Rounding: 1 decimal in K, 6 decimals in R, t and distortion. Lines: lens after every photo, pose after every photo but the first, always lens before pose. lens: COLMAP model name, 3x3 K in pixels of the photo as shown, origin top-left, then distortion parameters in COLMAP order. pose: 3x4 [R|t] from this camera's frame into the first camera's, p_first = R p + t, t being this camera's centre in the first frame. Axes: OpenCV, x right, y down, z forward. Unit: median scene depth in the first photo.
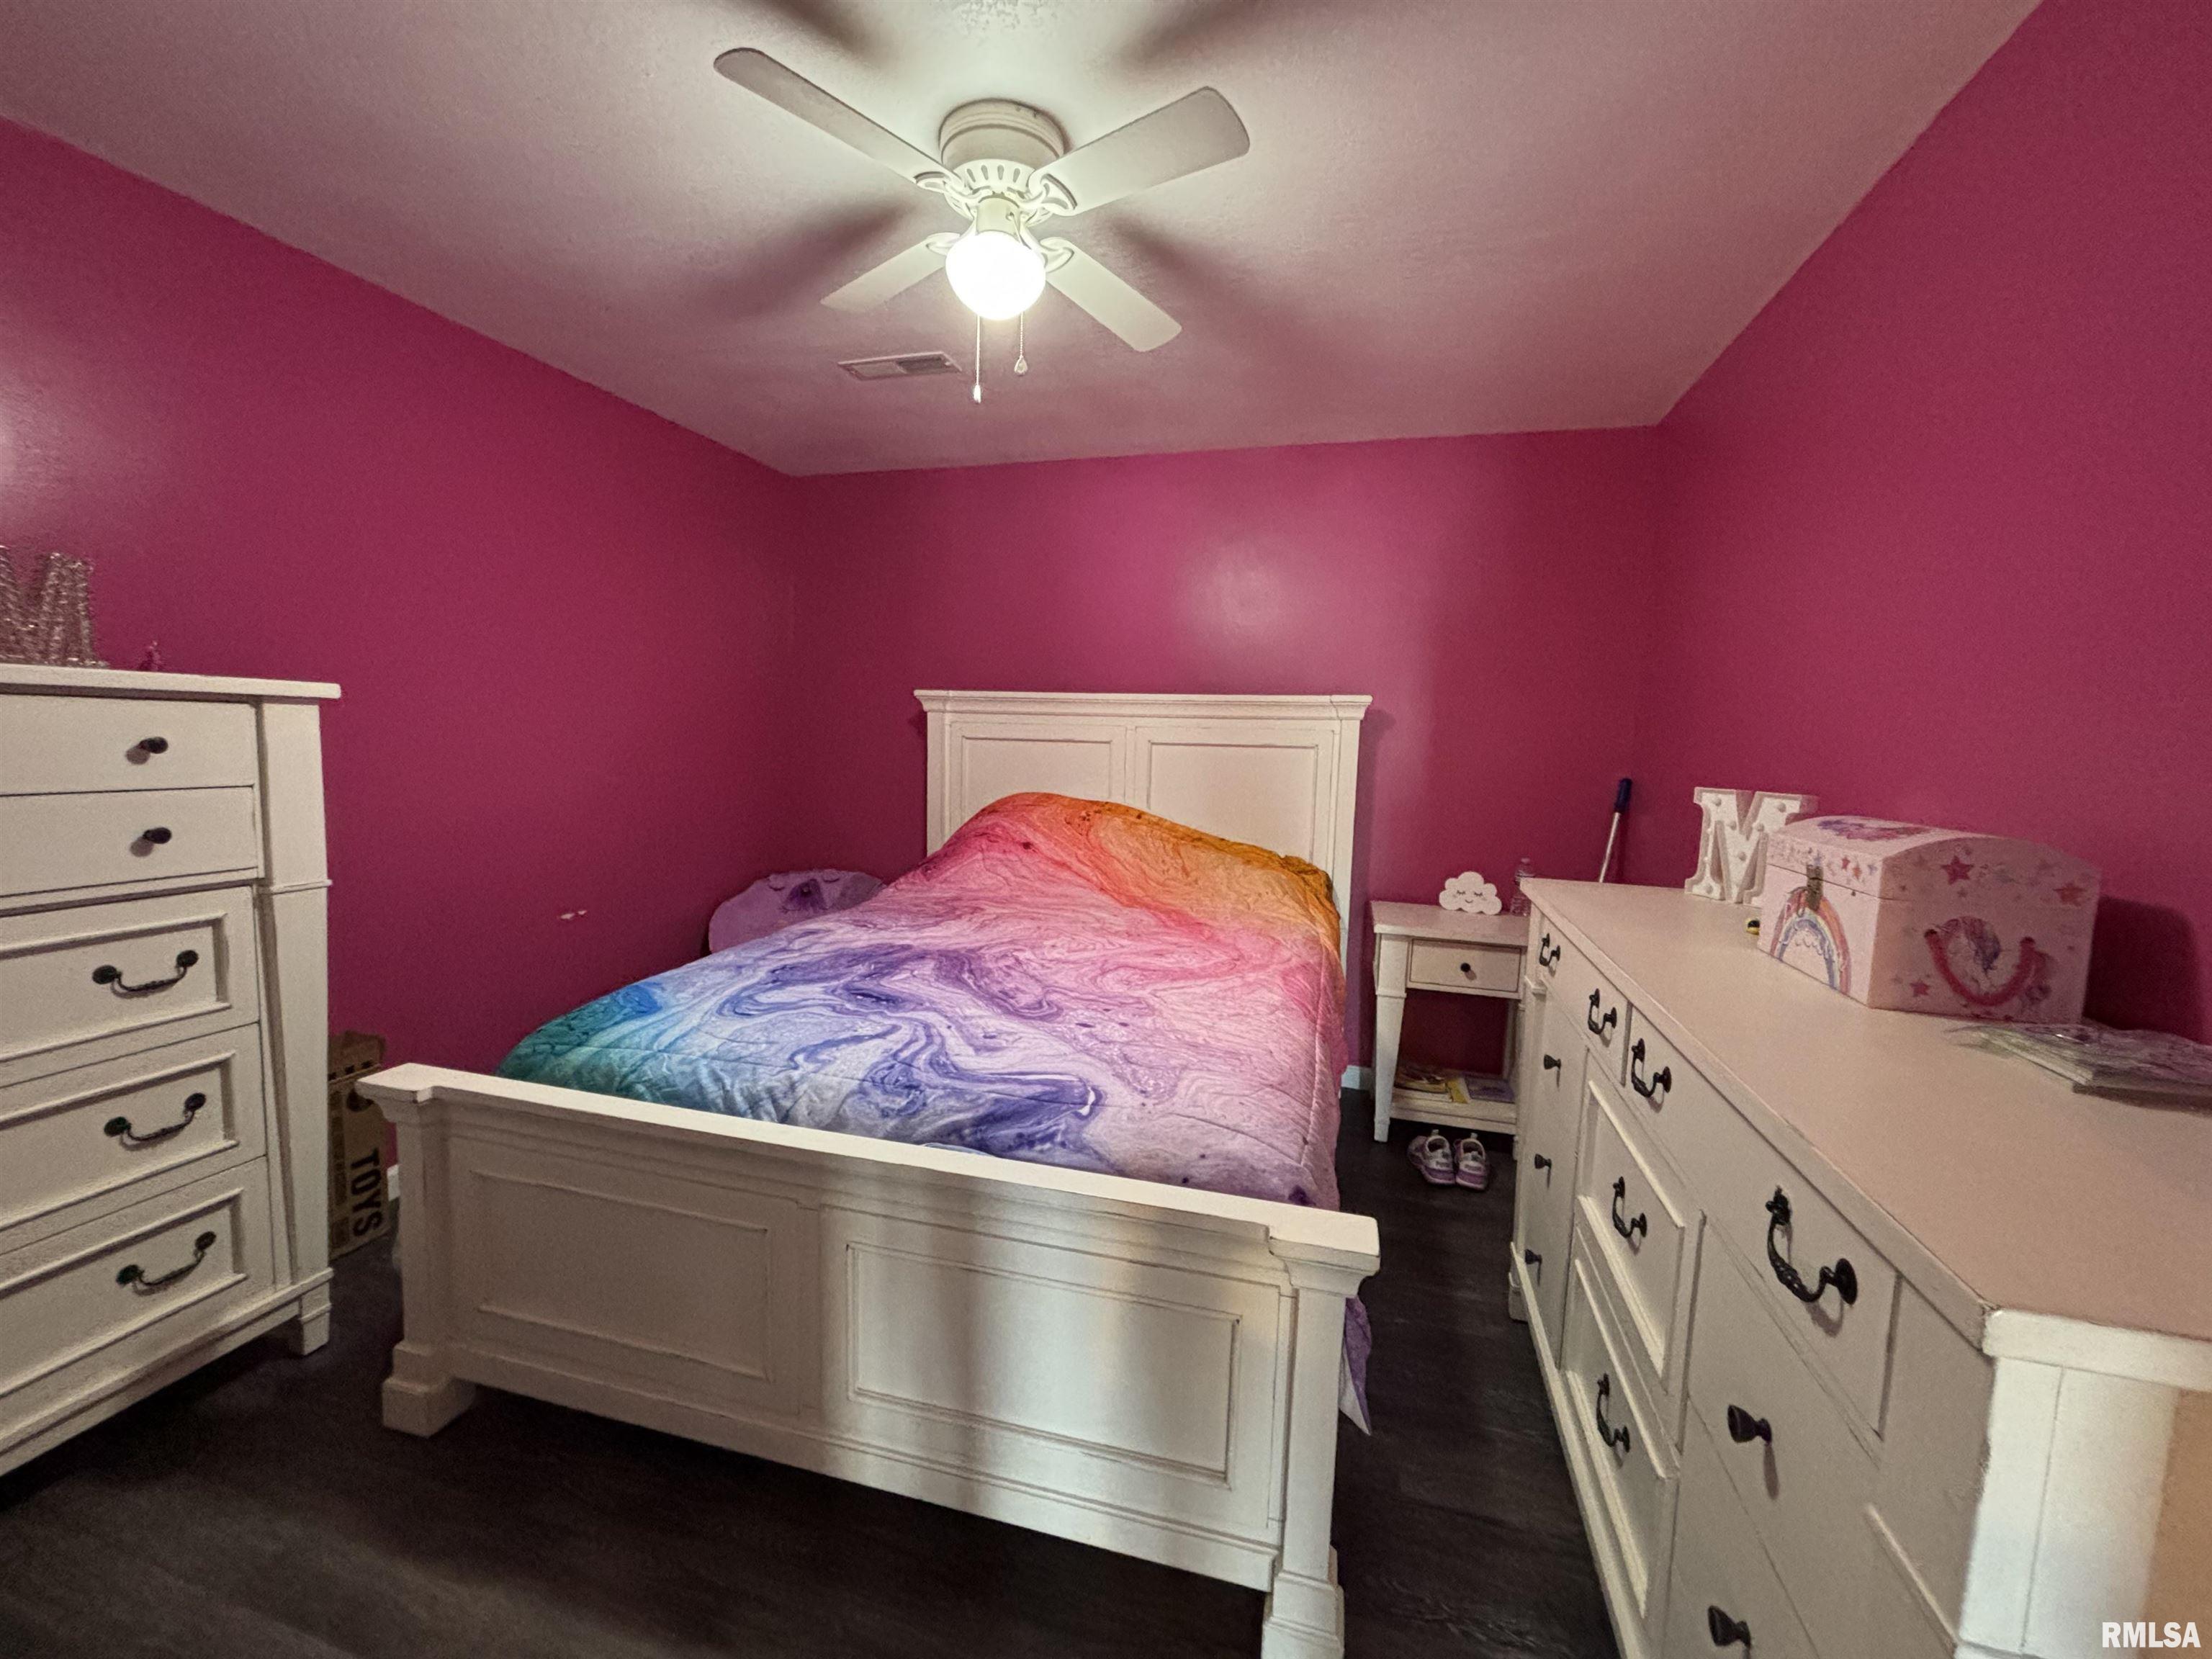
lens RADIAL K [[887.3, 0, 1101.9], [0, 887.3, 822.0], [0, 0, 1]] dist [-0.000100, 0.000540]
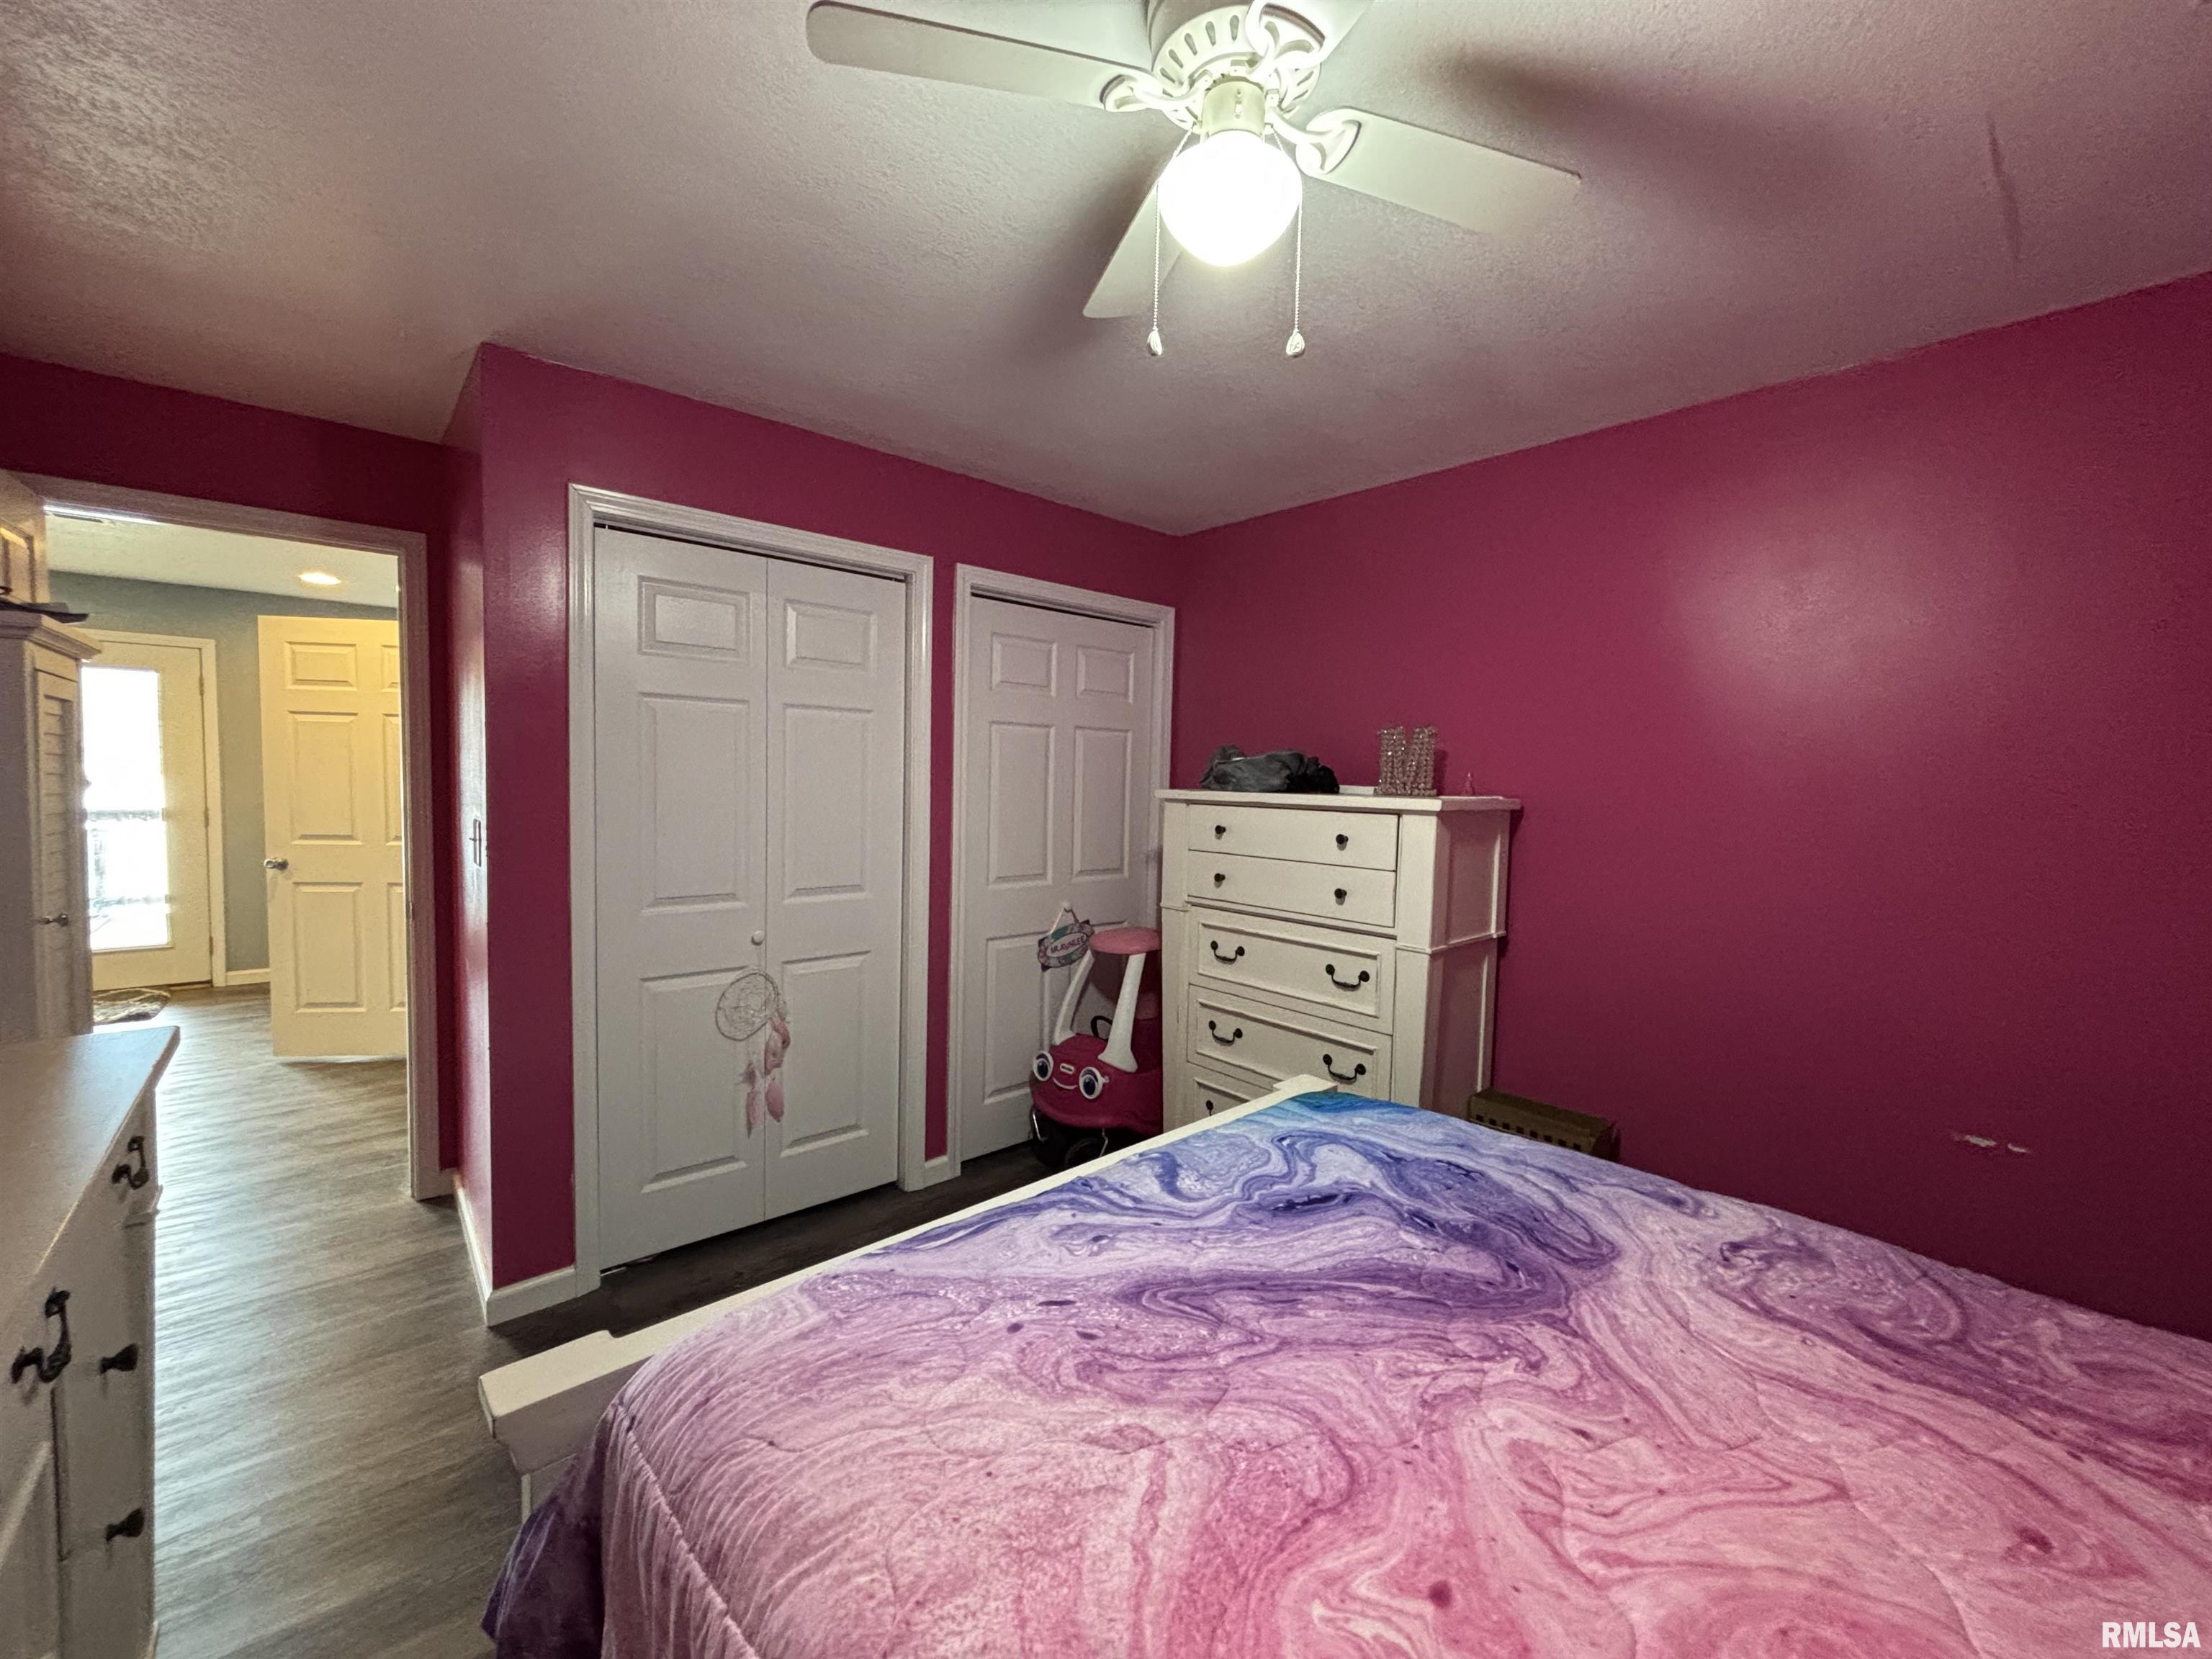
lens RADIAL K [[887.3, 0, 1099.7], [0, 887.3, 829.3], [0, 0, 1]] dist [-0.000100, 0.000540]
pose [[-0.539826, 0.008167, -0.841737, 0.487400], [-0.119250, 0.989126, 0.086075, -0.164168], [0.833287, 0.146842, -0.532982, 1.278877]]
